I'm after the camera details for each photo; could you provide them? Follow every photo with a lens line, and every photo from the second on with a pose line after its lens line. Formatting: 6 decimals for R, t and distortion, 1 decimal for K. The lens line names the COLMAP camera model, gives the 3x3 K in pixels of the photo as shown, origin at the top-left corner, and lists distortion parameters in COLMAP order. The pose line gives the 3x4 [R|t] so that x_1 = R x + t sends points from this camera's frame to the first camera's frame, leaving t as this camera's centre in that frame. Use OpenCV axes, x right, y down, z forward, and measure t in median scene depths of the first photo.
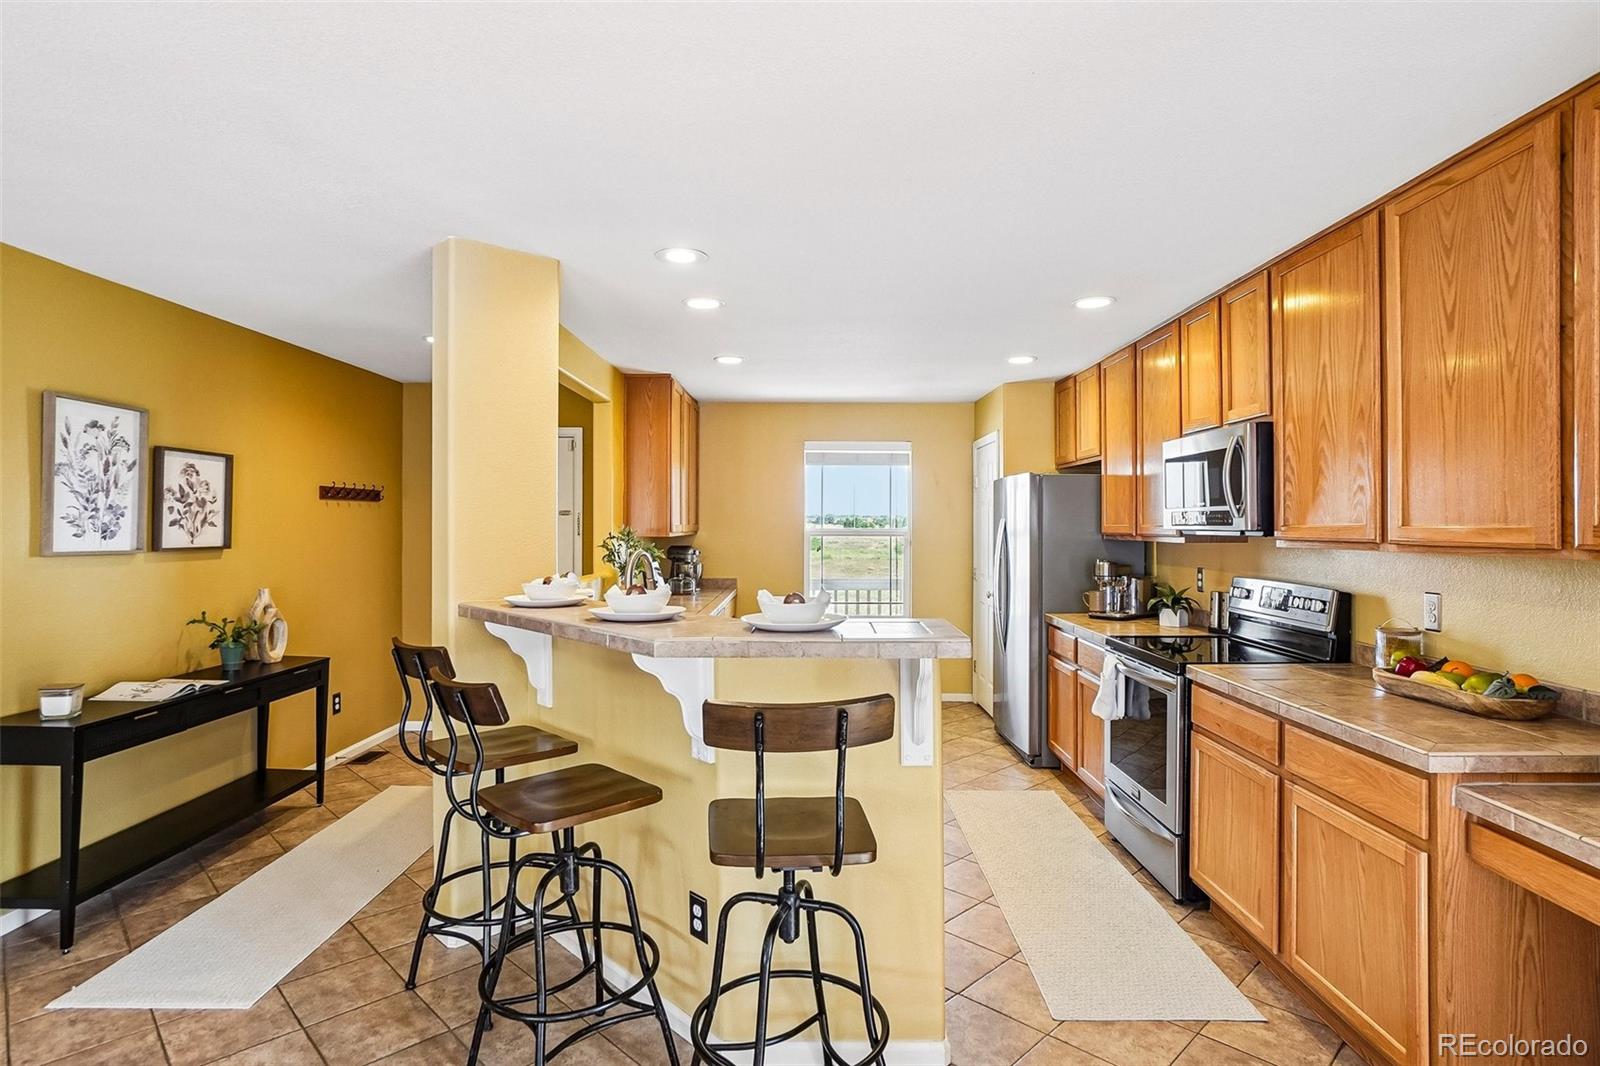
lens RADIAL K [[842.2, 0, 800.5], [0, 842.2, 518.8], [0, 0, 1]] dist [-0.051608, 0.028180]
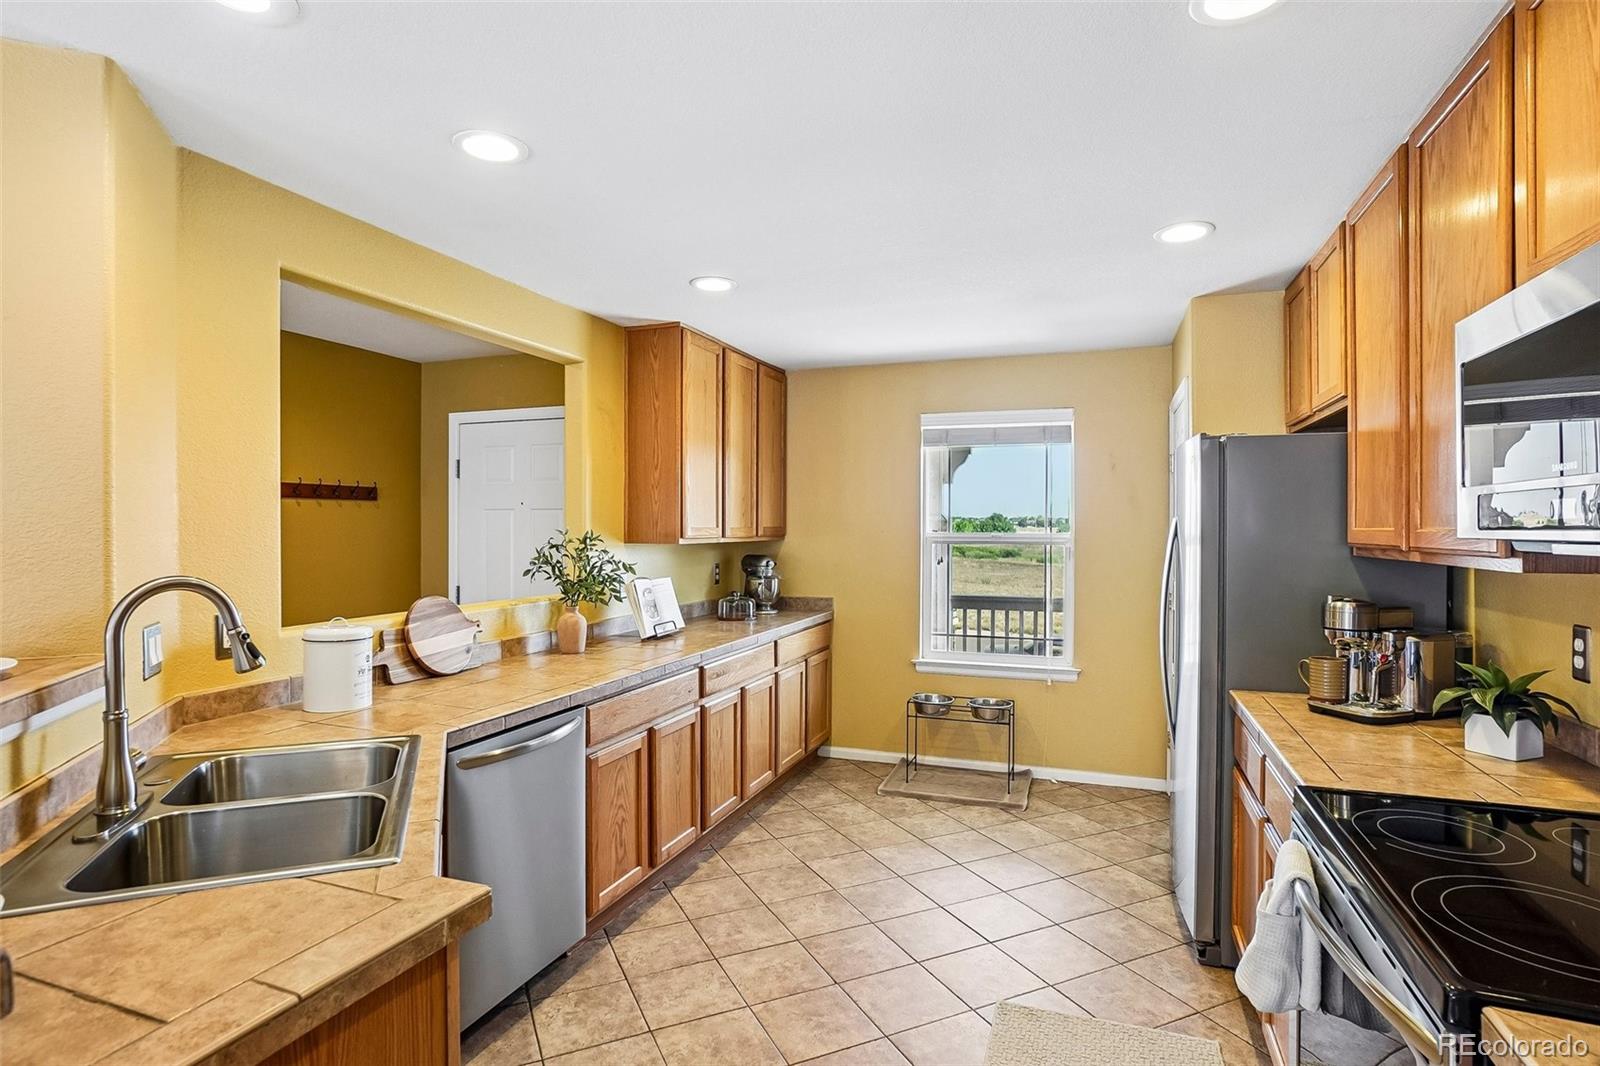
lens RADIAL K [[817.5, 0, 799.0], [0, 817.5, 526.7], [0, 0, 1]] dist [-0.077622, 0.042845]
pose [[0.938525, 0.000383, -0.345211, 0.247623], [0.001245, 0.999989, 0.004496, 0.004343], [0.345209, -0.004650, 0.938514, 0.489709]]
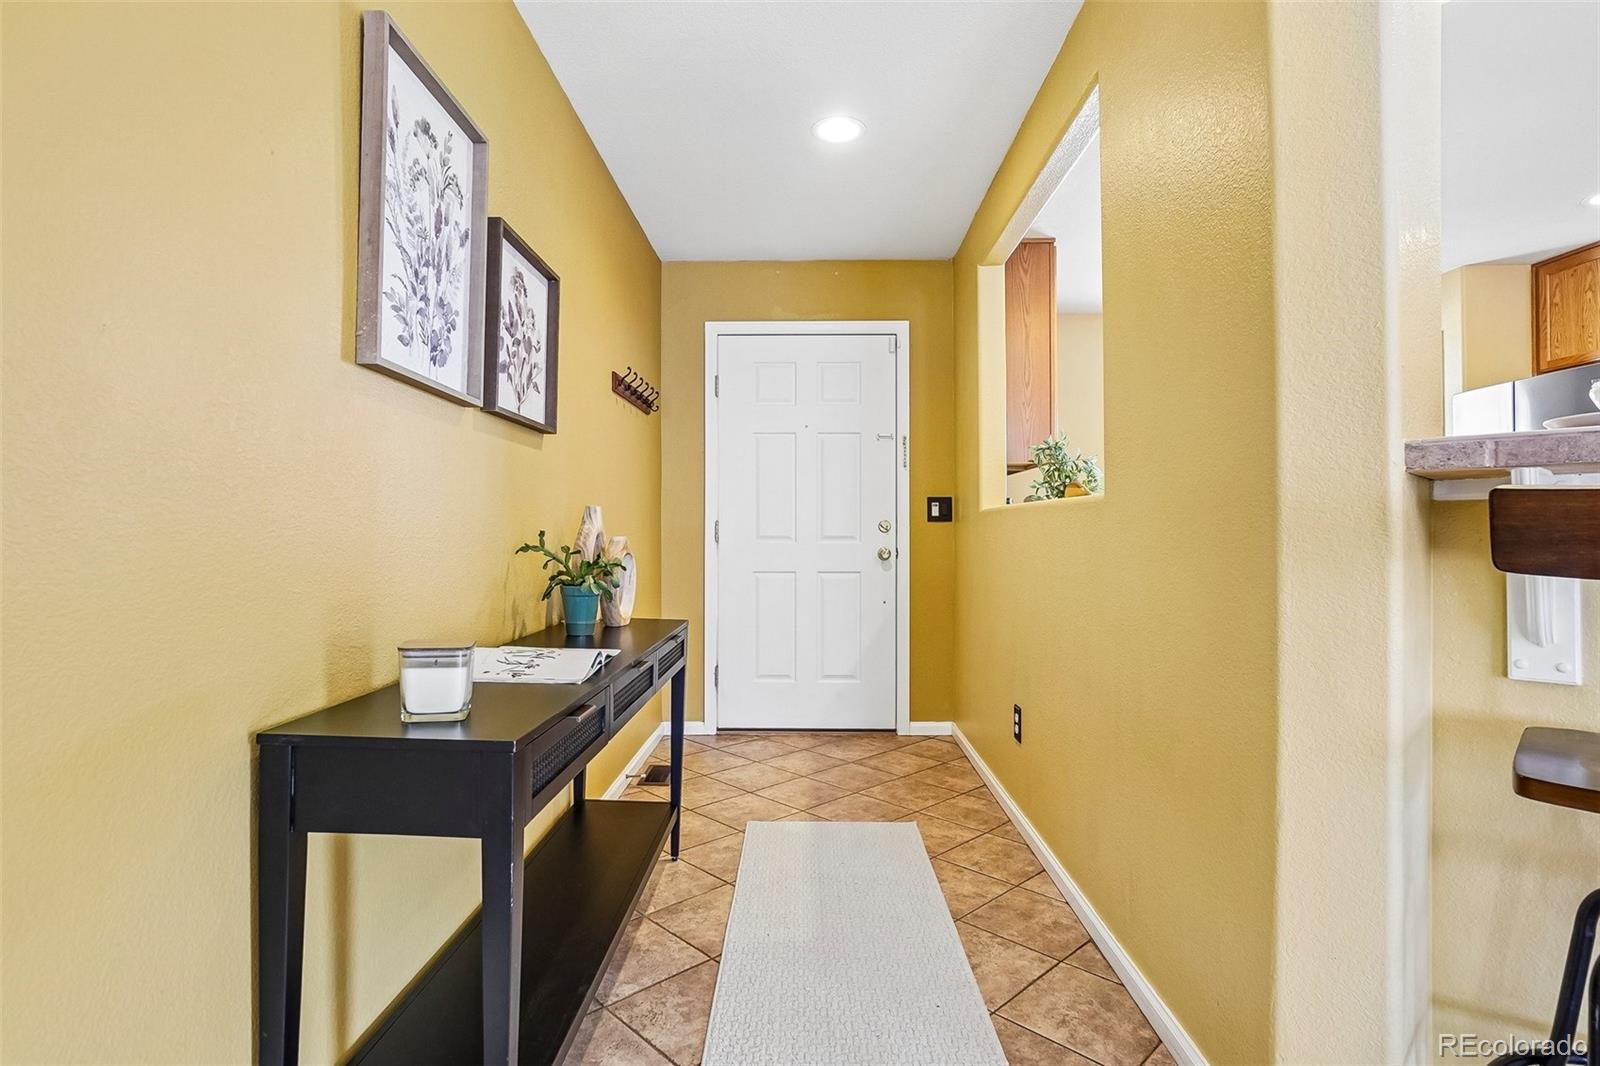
lens RADIAL K [[804.9, 0, 794.8], [0, 804.9, 526.0], [0, 0, 1]] dist [-0.041520, 0.000130]
pose [[0.999933, -0.004087, -0.010796, -0.495225], [0.004073, 0.999991, -0.001318, 0.100445], [0.010801, 0.001274, 0.999941, 0.411628]]
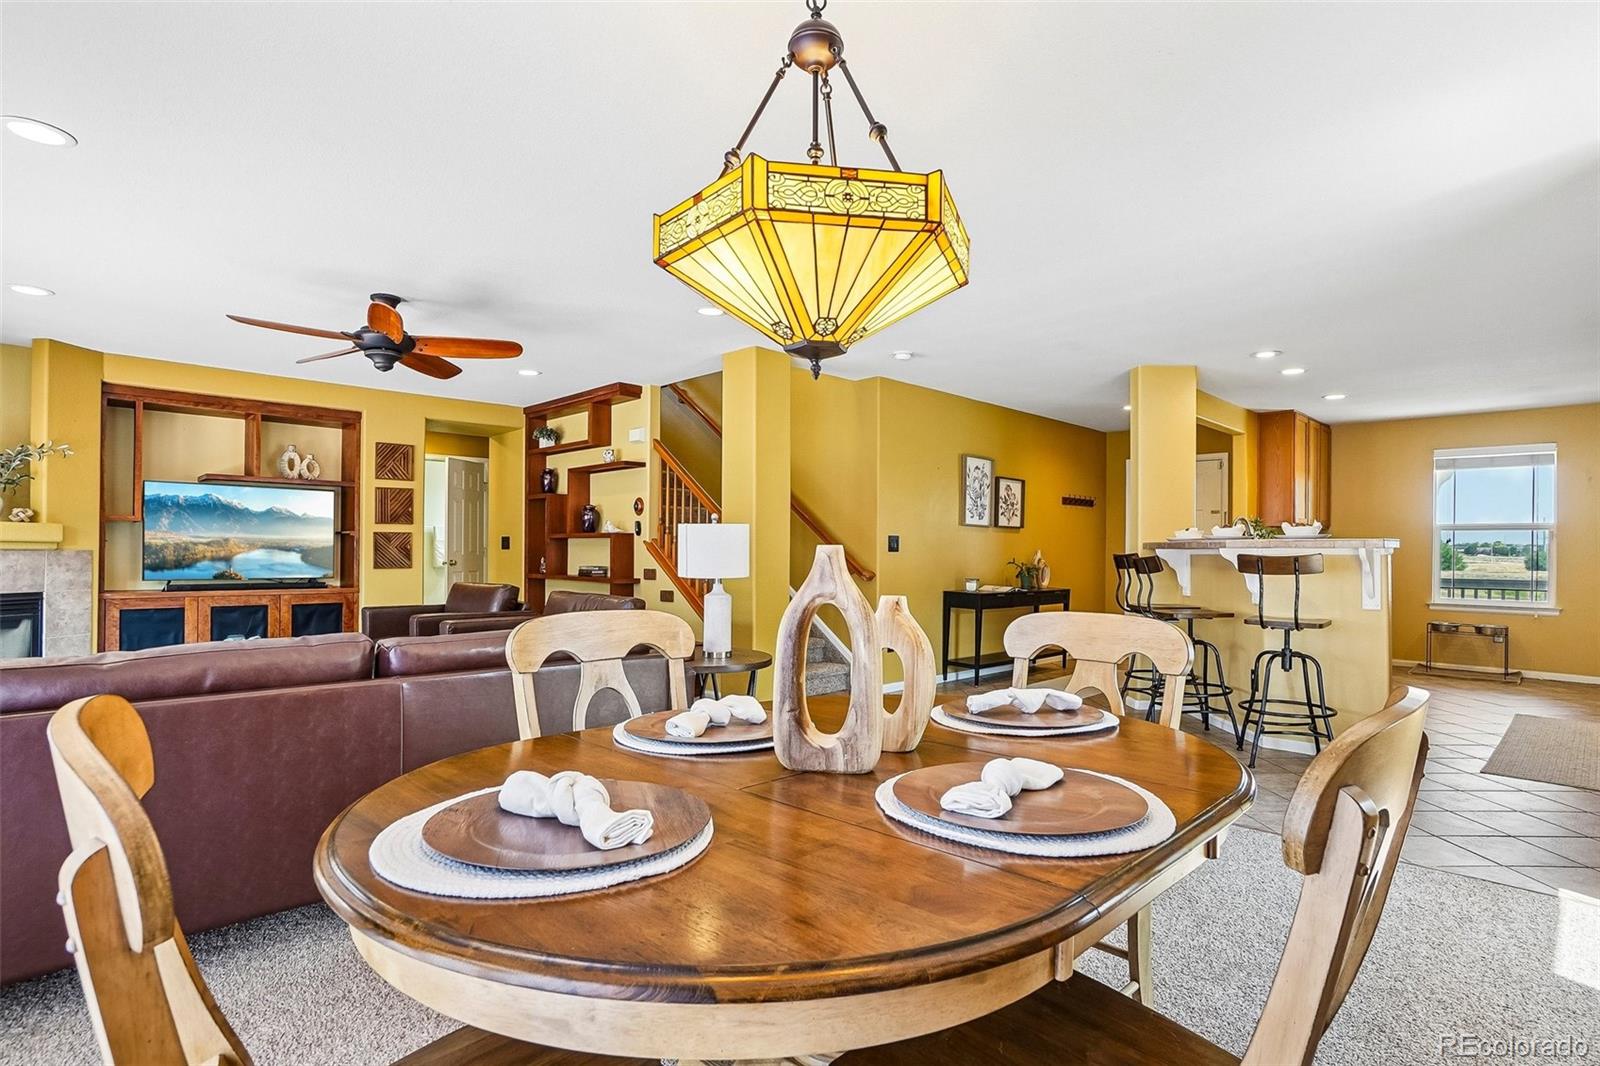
lens RADIAL K [[806.1, 0, 802.9], [0, 806.1, 548.7], [0, 0, 1]] dist [-0.026254, 0.000435]
pose [[0.706308, 0.005640, -0.707882, 0.274184], [-0.004759, 0.999983, 0.003219, 0.078045], [0.707889, 0.001095, 0.706323, -0.681245]]
